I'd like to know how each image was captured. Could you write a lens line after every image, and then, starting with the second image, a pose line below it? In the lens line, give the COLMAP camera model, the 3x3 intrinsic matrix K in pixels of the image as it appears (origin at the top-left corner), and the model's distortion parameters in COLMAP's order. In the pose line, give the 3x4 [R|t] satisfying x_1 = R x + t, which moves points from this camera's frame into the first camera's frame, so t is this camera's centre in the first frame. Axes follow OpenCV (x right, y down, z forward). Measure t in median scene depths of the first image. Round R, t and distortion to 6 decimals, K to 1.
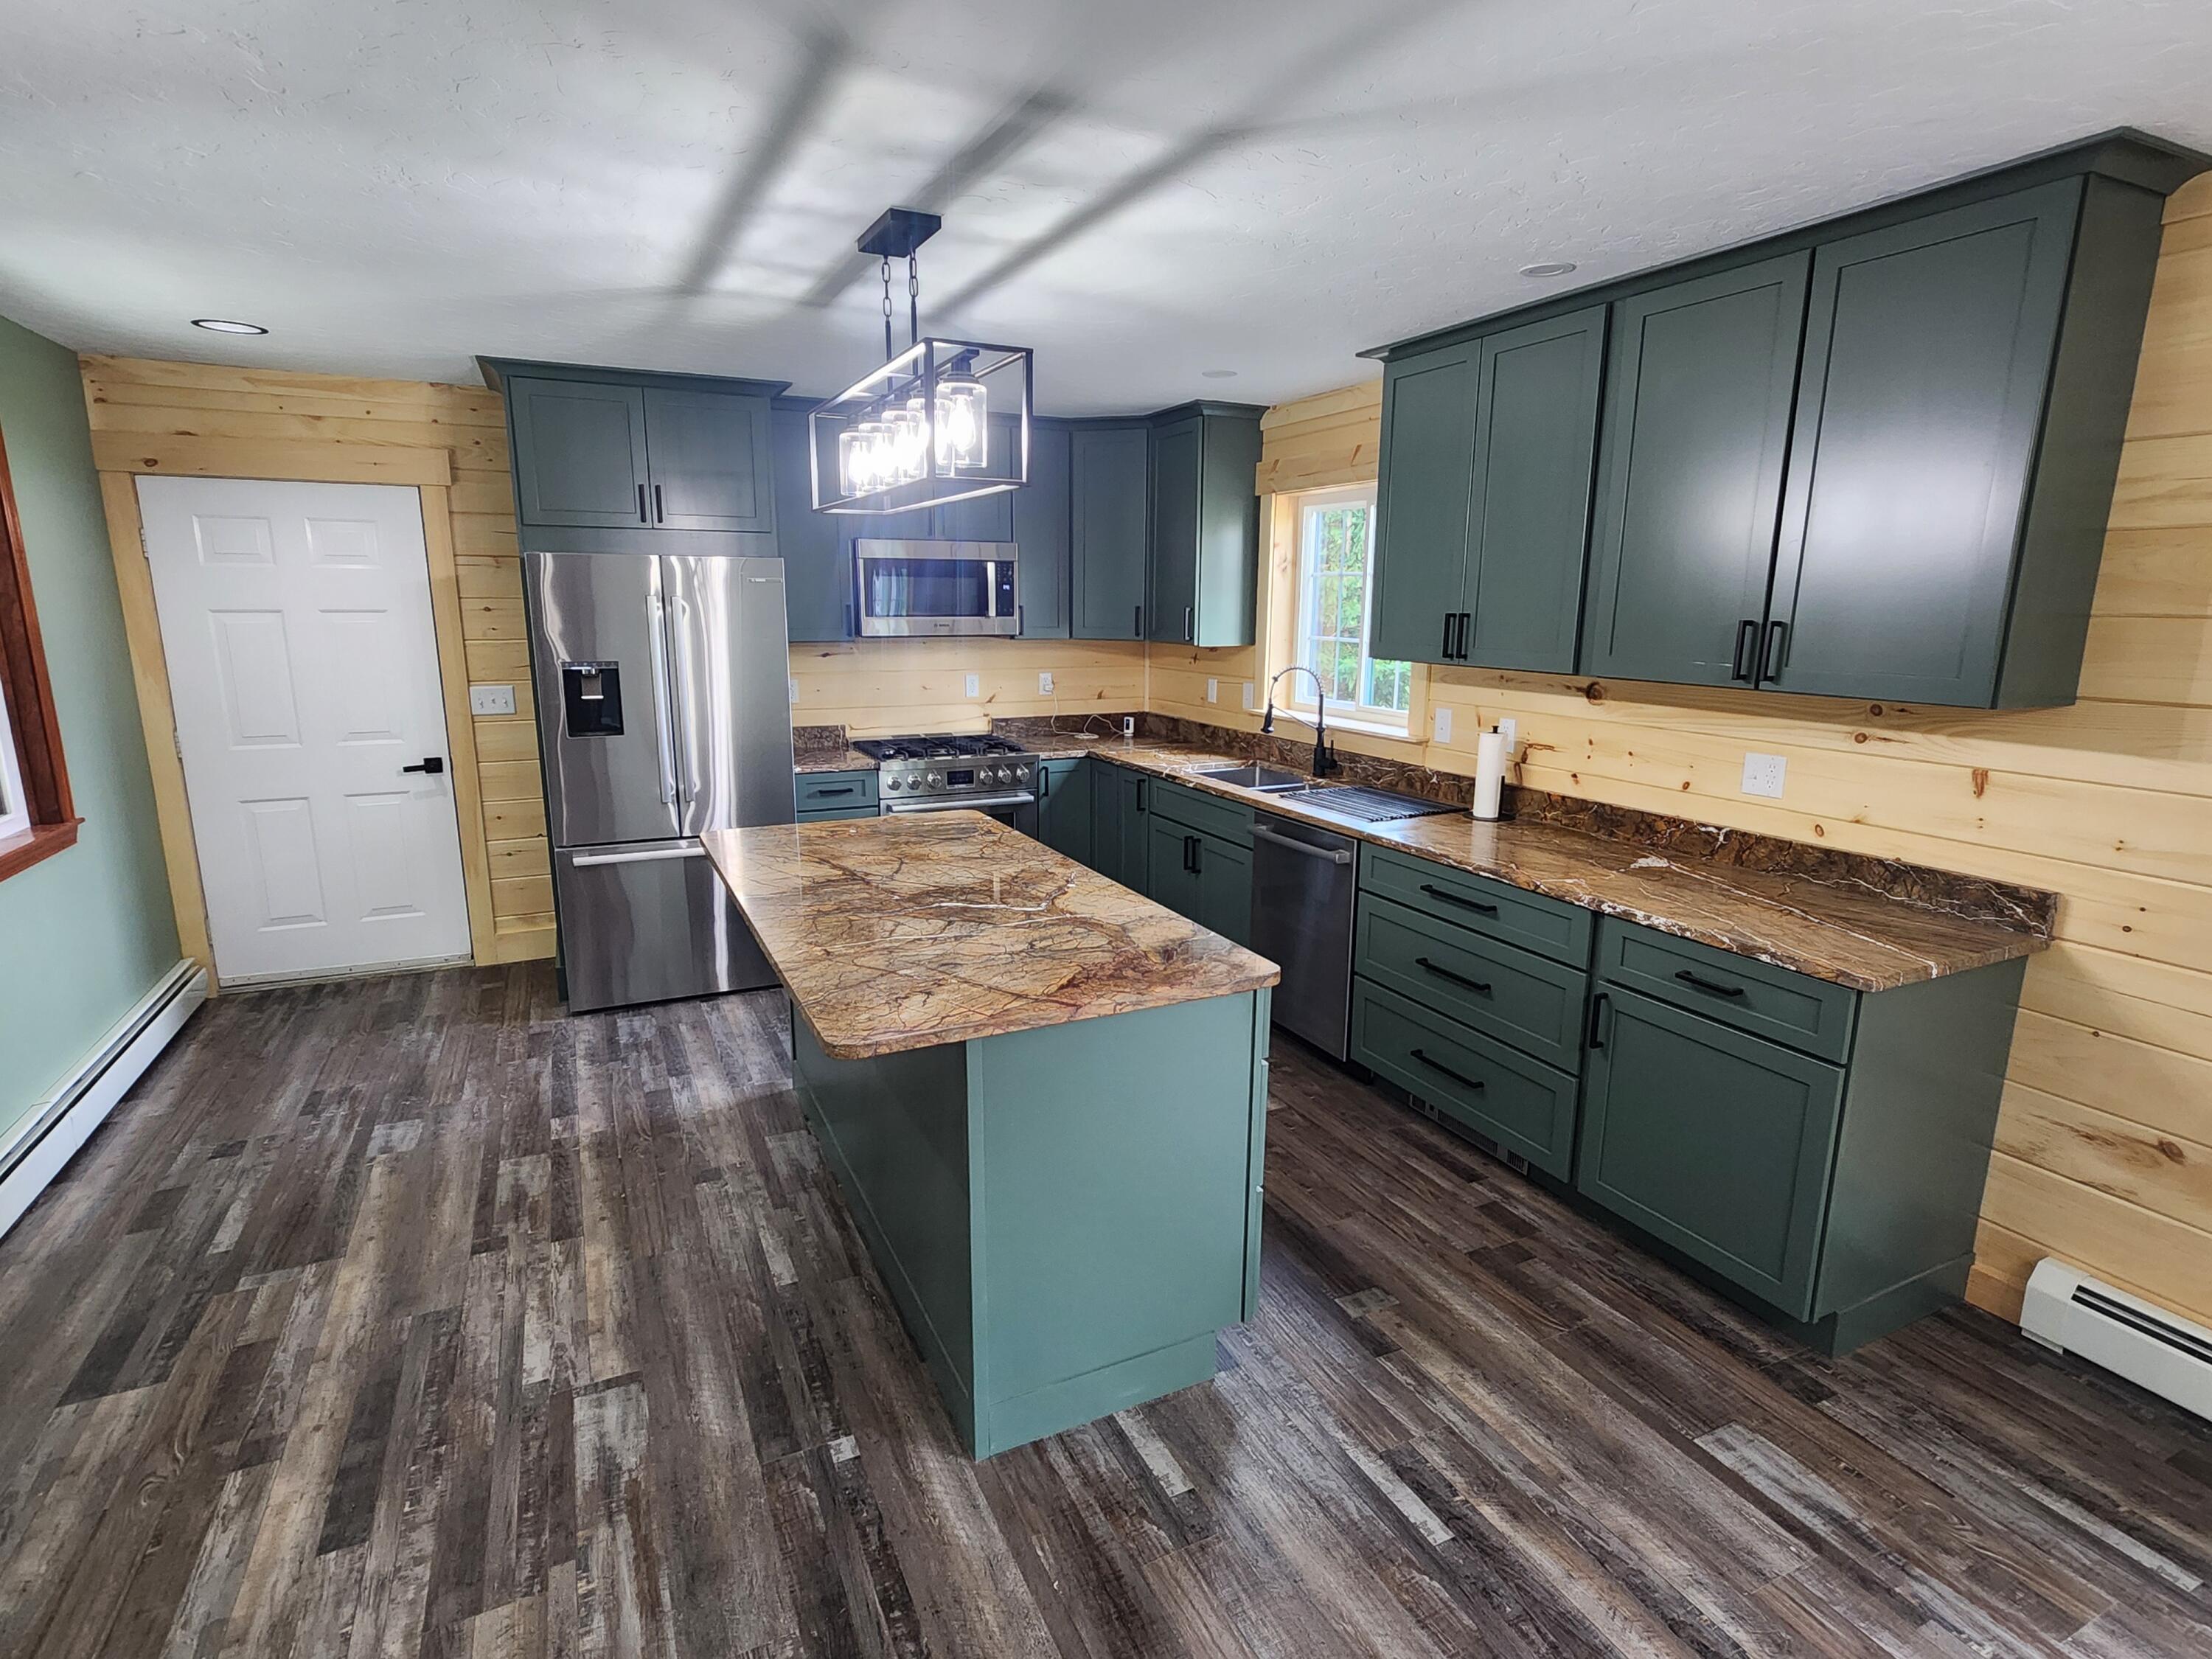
lens RADIAL K [[1108.1, 0, 1097.6], [0, 1108.1, 830.9], [0, 0, 1]] dist [0.000783, 0.001471]
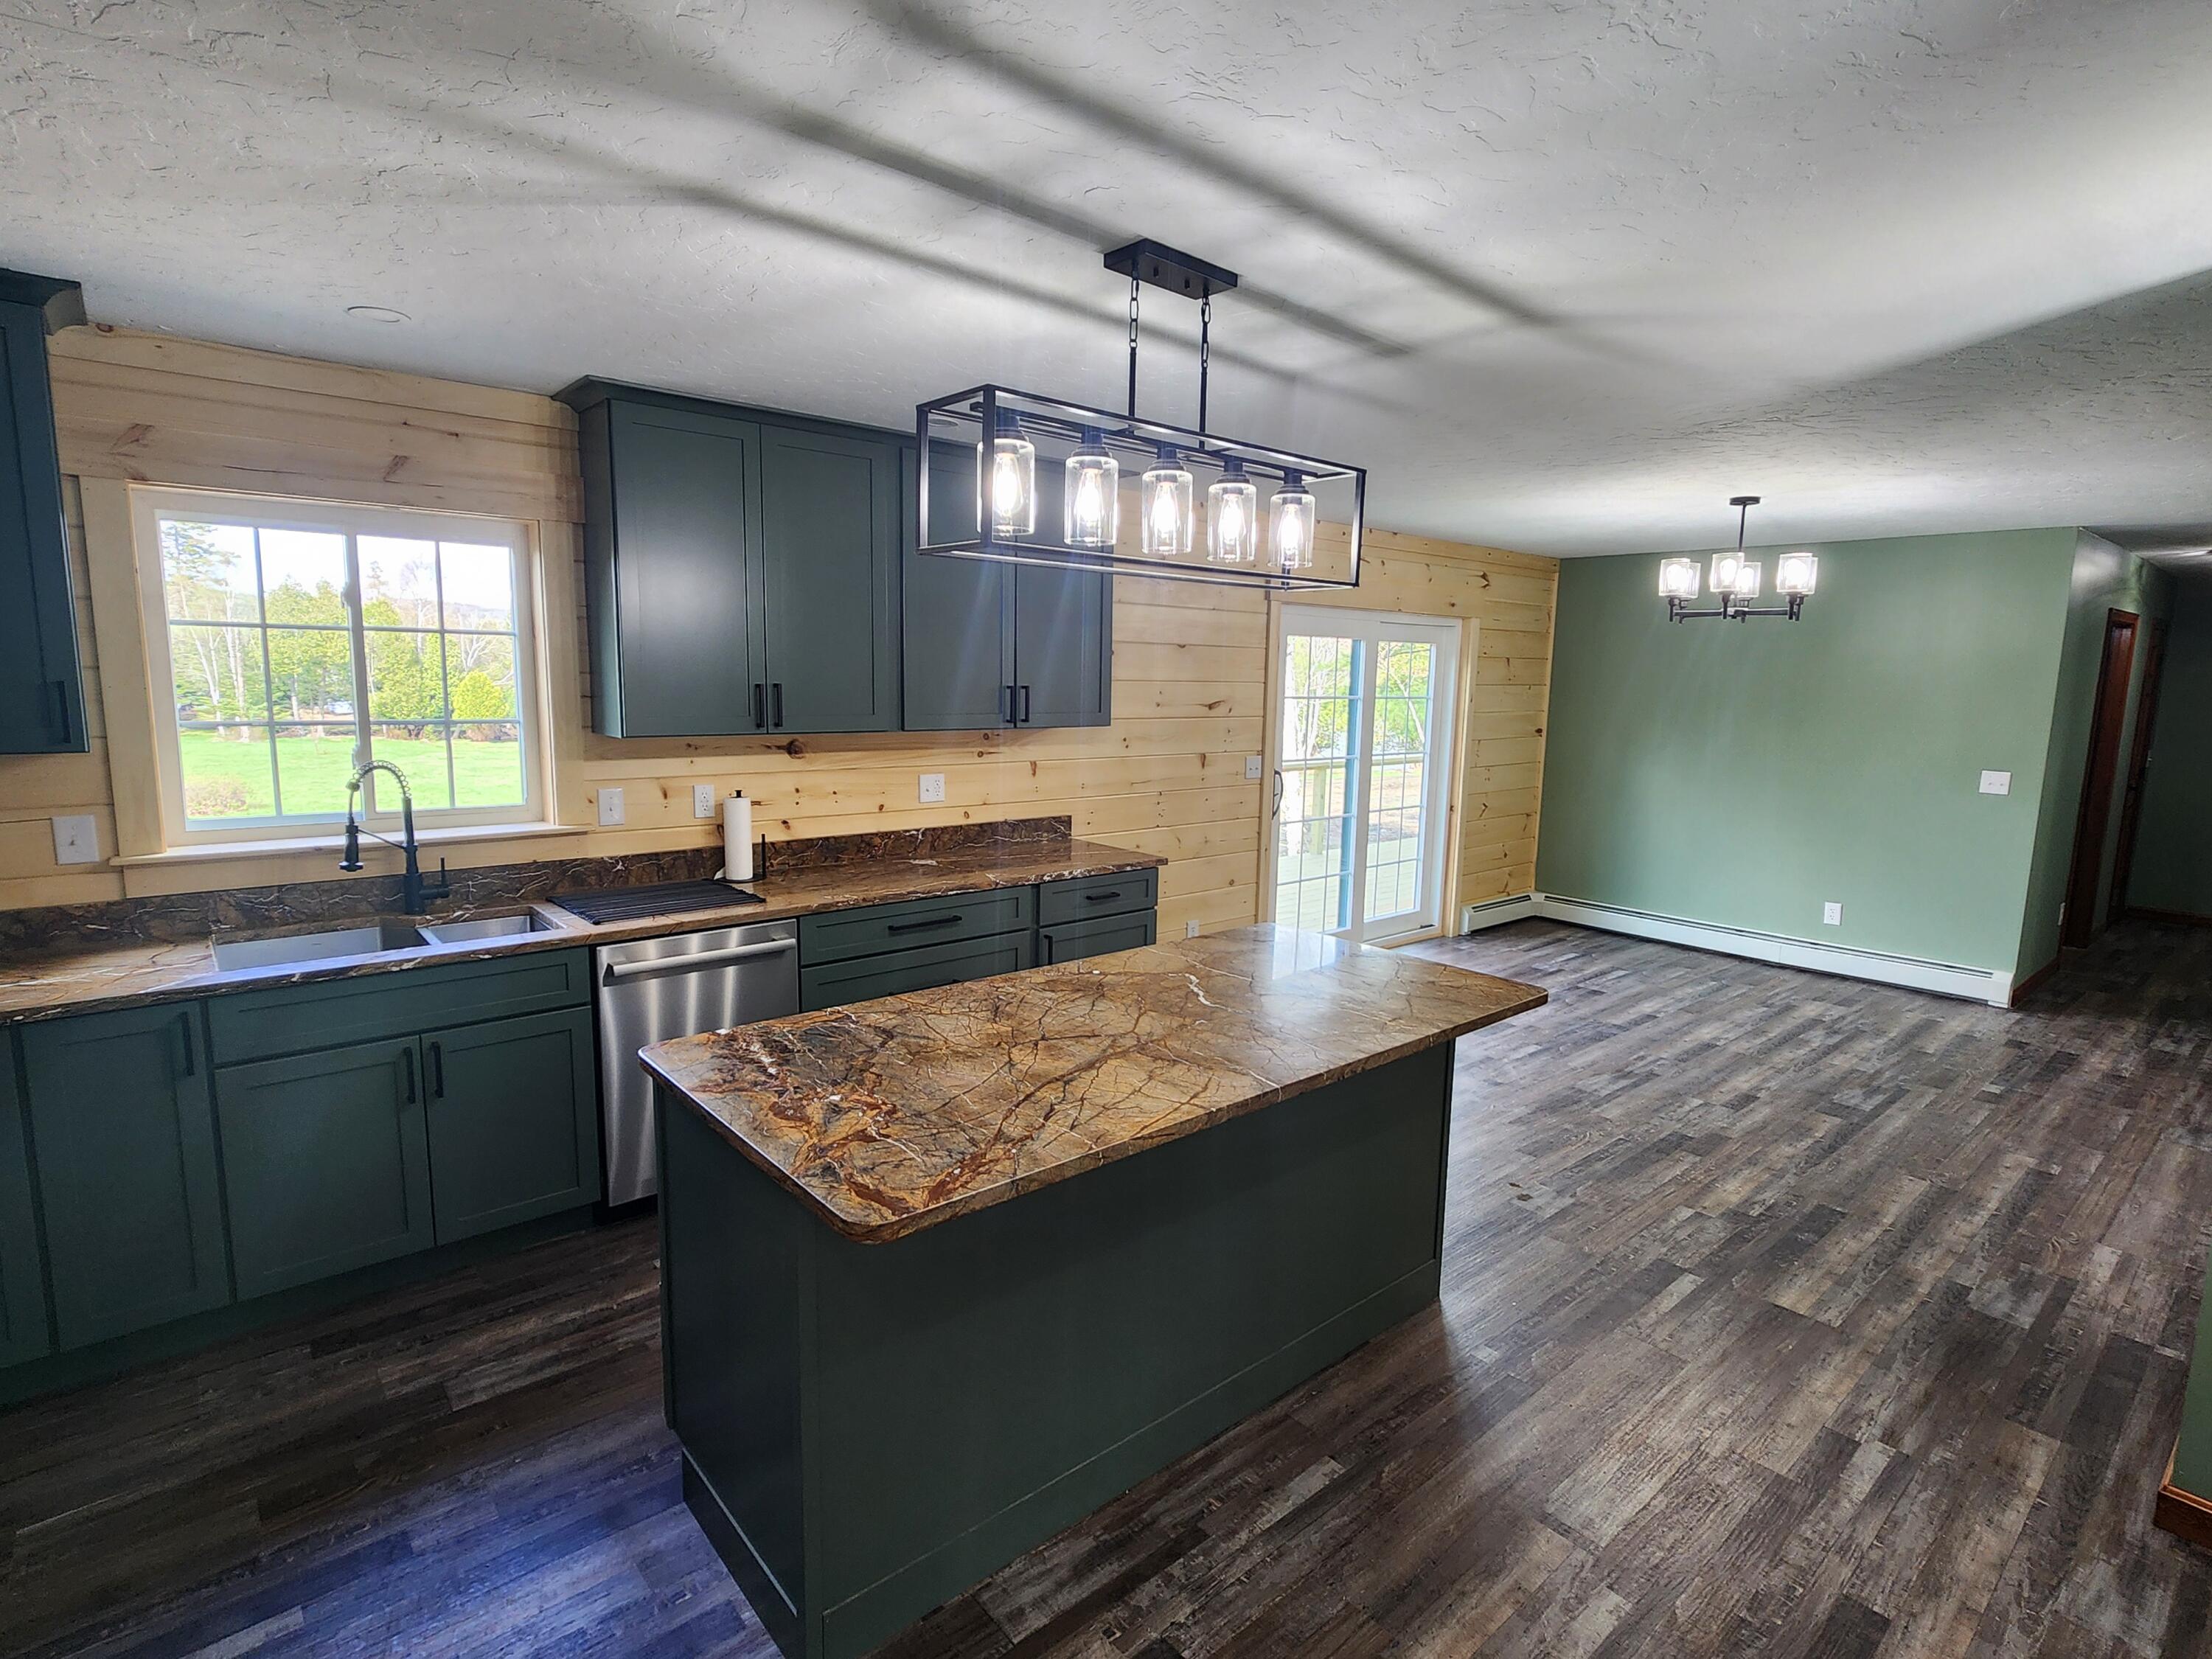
lens RADIAL K [[1108.1, 0, 1096.9], [0, 1108.1, 828.1], [0, 0, 1]] dist [0.000783, 0.001471]
pose [[-0.252650, -0.147303, 0.956279, -0.966986], [0.180907, 0.963722, 0.196246, -0.272377], [-0.950495, 0.222579, -0.216836, 1.220900]]
